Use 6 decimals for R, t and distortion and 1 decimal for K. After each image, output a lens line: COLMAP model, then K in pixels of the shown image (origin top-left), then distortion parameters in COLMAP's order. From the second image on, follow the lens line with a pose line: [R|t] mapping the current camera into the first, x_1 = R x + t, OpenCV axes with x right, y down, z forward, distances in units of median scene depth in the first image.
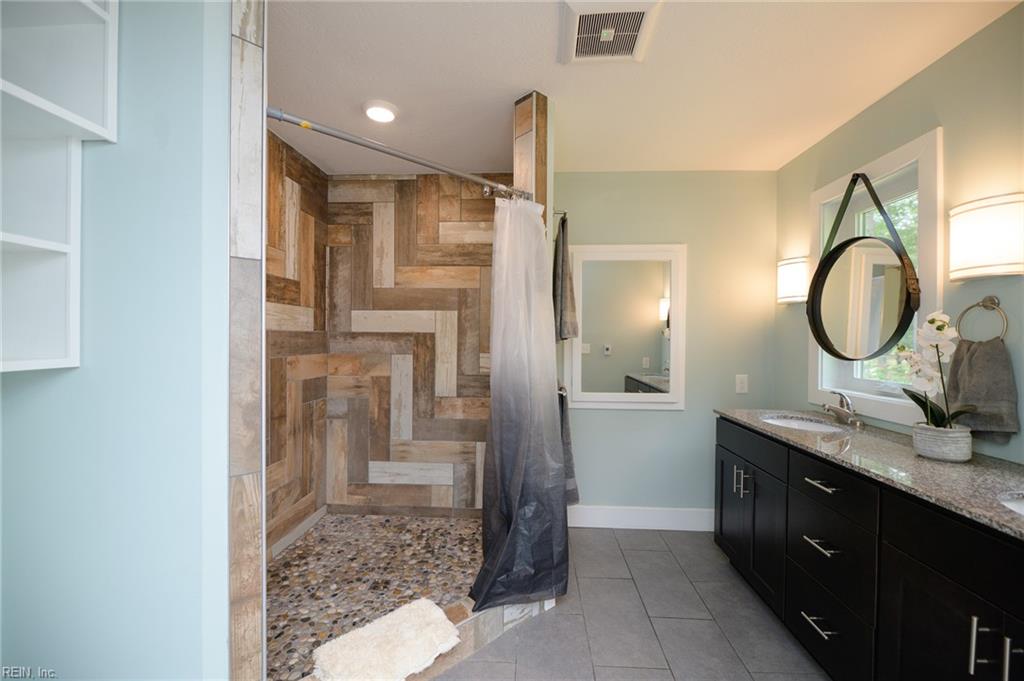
lens RADIAL K [[415.5, 0, 512.9], [0, 415.5, 341.5], [0, 0, 1]] dist [0.000809, 0.000070]
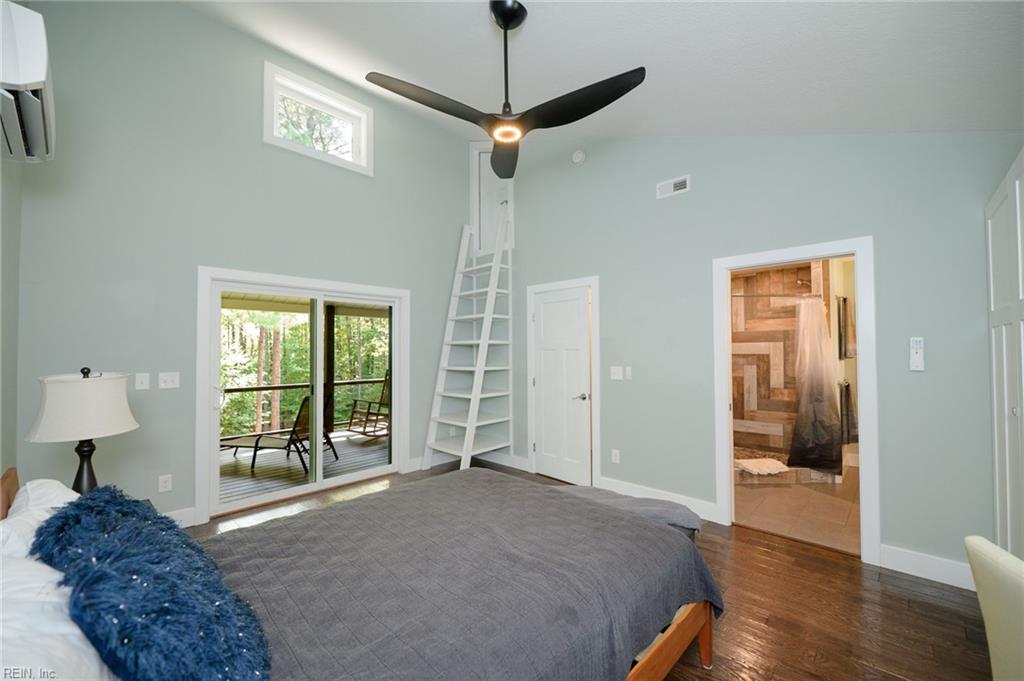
lens RADIAL K [[415.4, 0, 515.4], [0, 415.4, 340.2], [0, 0, 1]] dist [-0.000338, -0.000087]
pose [[0.769652, -0.027746, -0.637860, 0.155466], [0.004248, 0.999256, -0.038340, -0.019329], [0.638449, 0.026799, 0.769197, -1.420052]]
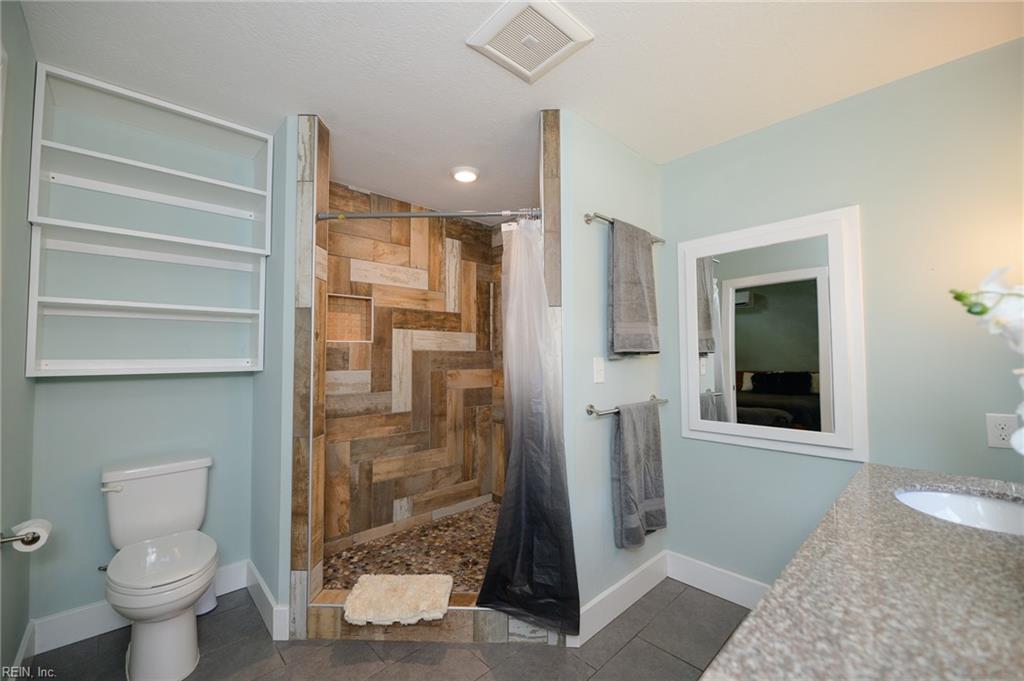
lens RADIAL K [[415.4, 0, 515.4], [0, 415.4, 340.2], [0, 0, 1]] dist [-0.000338, -0.000087]
pose [[0.719084, -0.039640, -0.693792, 0.529616], [0.003363, 0.998559, -0.053567, 0.011743], [0.694915, 0.036186, 0.718181, 0.184488]]
